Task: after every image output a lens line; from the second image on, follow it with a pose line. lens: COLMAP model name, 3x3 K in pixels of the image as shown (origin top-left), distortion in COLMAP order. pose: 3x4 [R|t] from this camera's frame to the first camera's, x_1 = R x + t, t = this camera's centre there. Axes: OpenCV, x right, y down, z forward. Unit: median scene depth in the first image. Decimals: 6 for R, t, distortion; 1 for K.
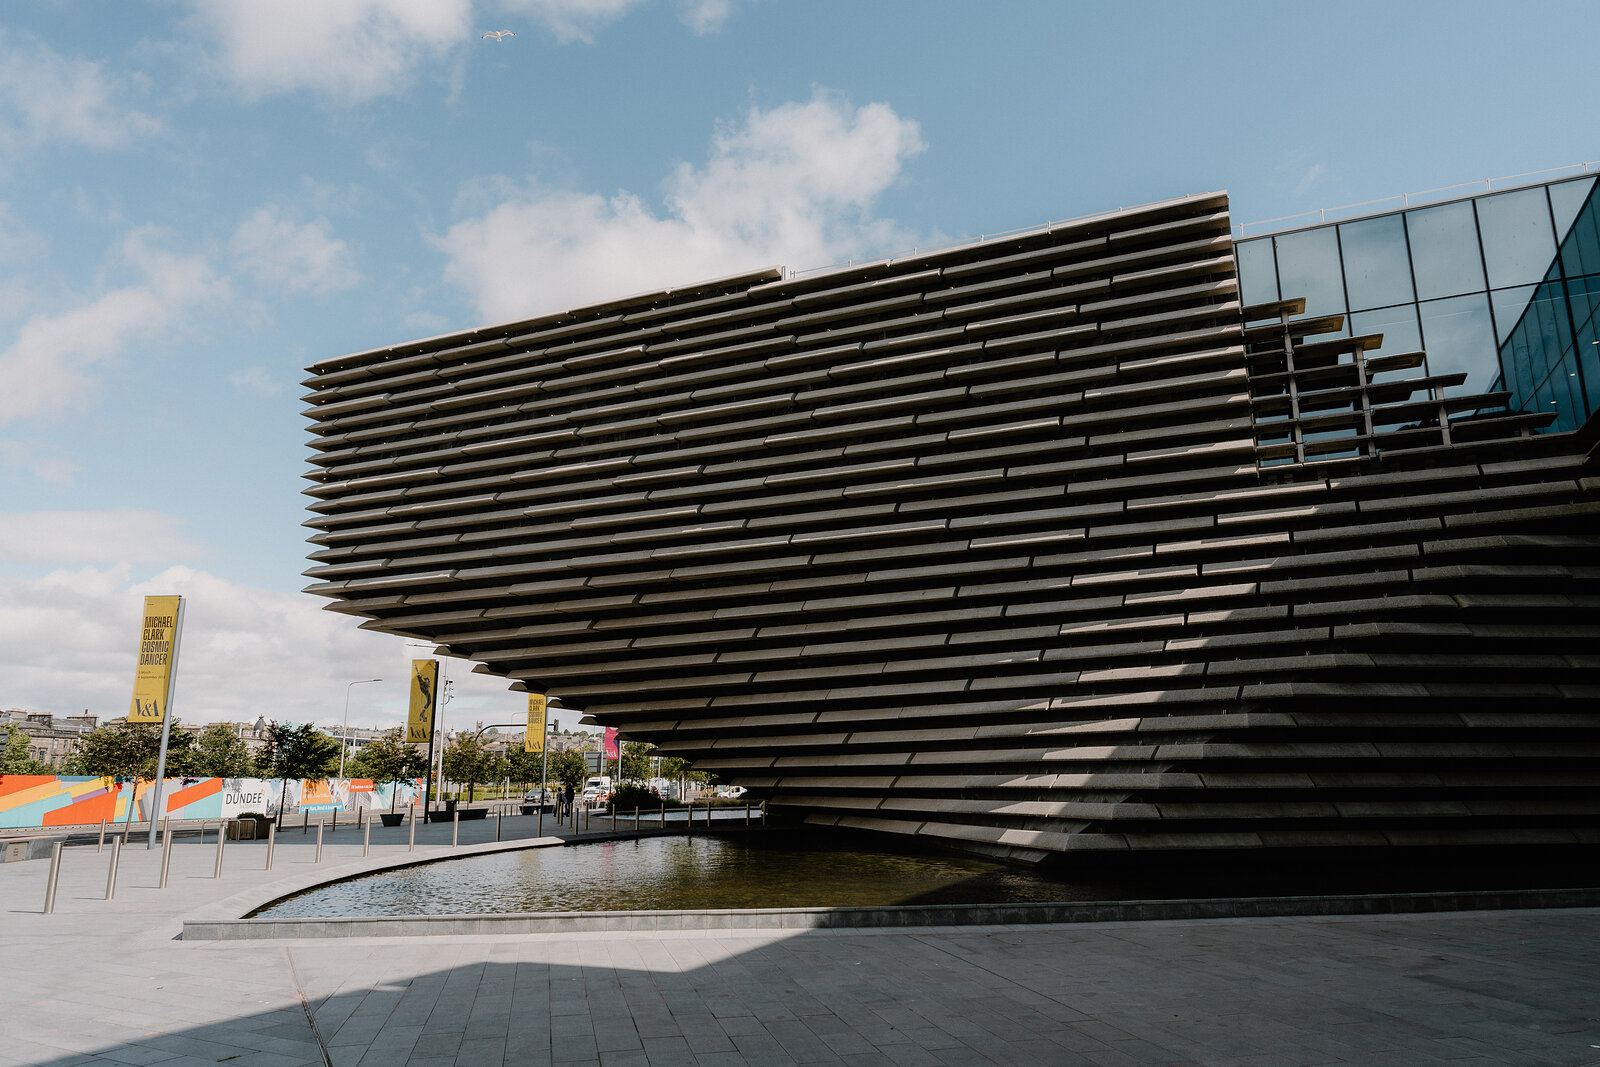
lens RADIAL K [[1055.7, 0, 800.0], [0, 1055.7, 533.5], [0, 0, 1]] dist [-0.000827, -0.000152]
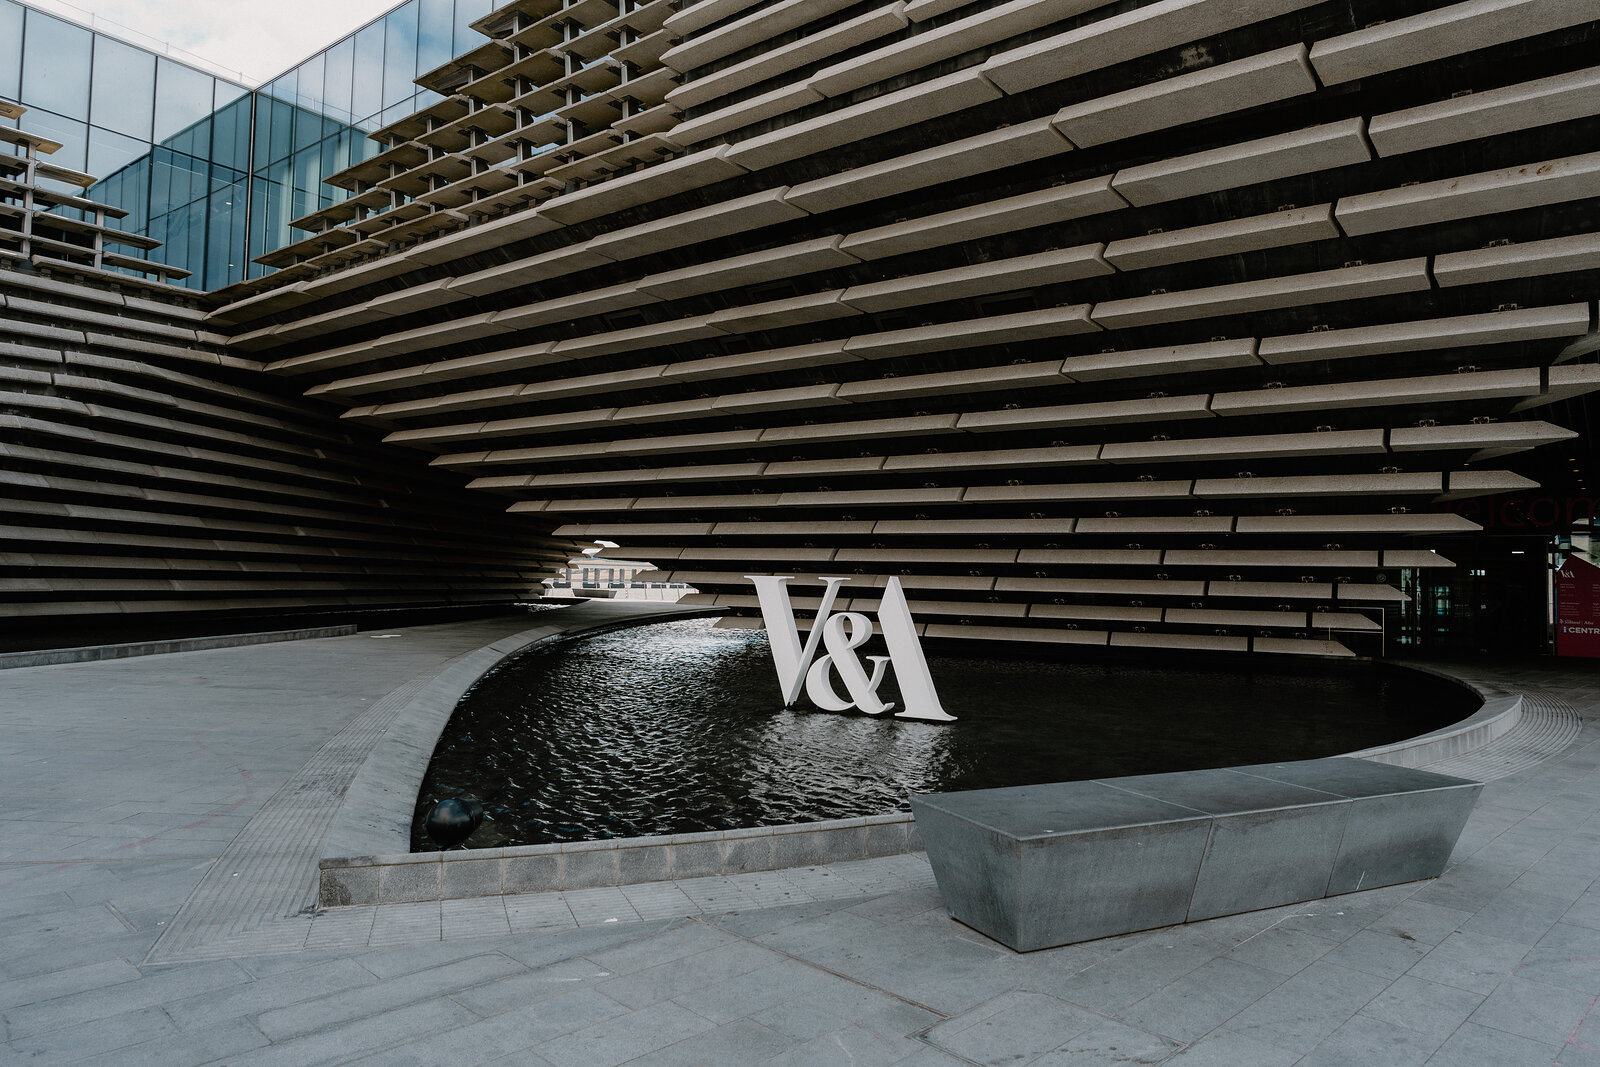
lens RADIAL K [[1055.4, 0, 800.0], [0, 1055.4, 533.5], [0, 0, 1]] dist [-0.027497, -0.000961]
pose [[0.243861, 0.056813, 0.968145, -0.242435], [-0.246681, 0.969083, 0.005267, -0.001369], [-0.937913, -0.240107, 0.250336, -0.035762]]
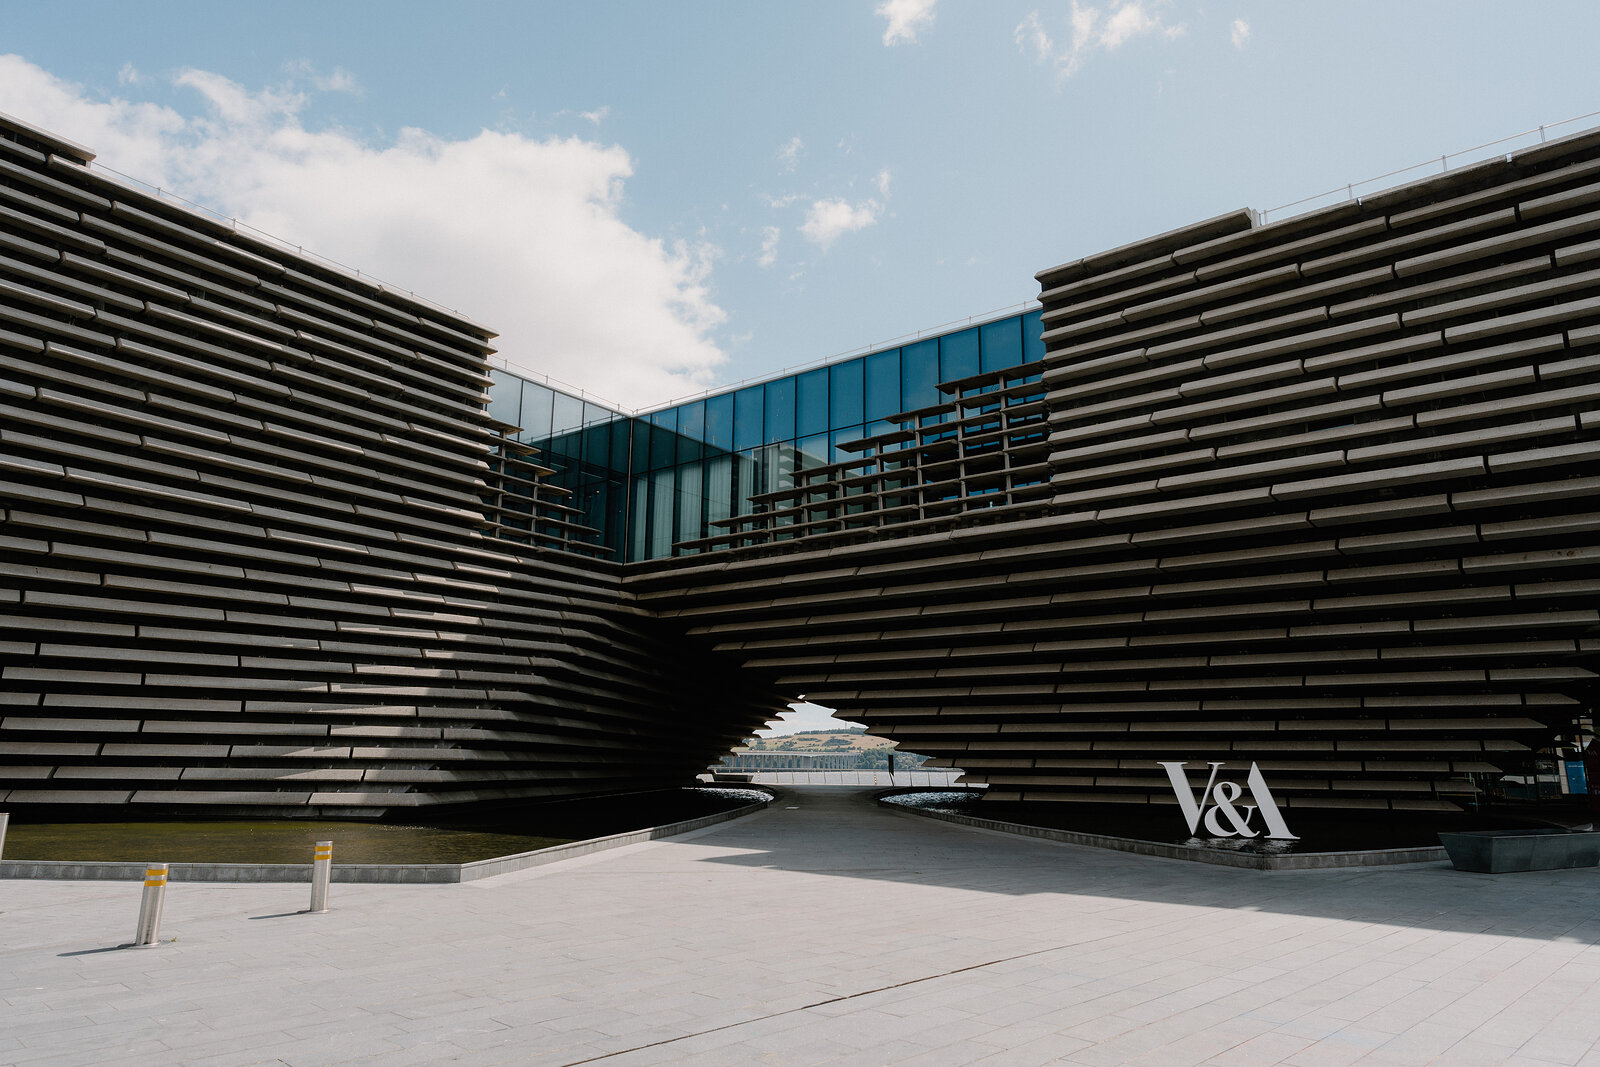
lens RADIAL K [[1055.7, 0, 800.0], [0, 1055.7, 533.5], [0, 0, 1]] dist [-0.000827, -0.000152]
pose [[0.240387, 0.217076, 0.946093, -0.801791], [-0.234644, 0.958763, -0.160364, 0.061676], [-0.941890, -0.183446, 0.281410, 0.200928]]
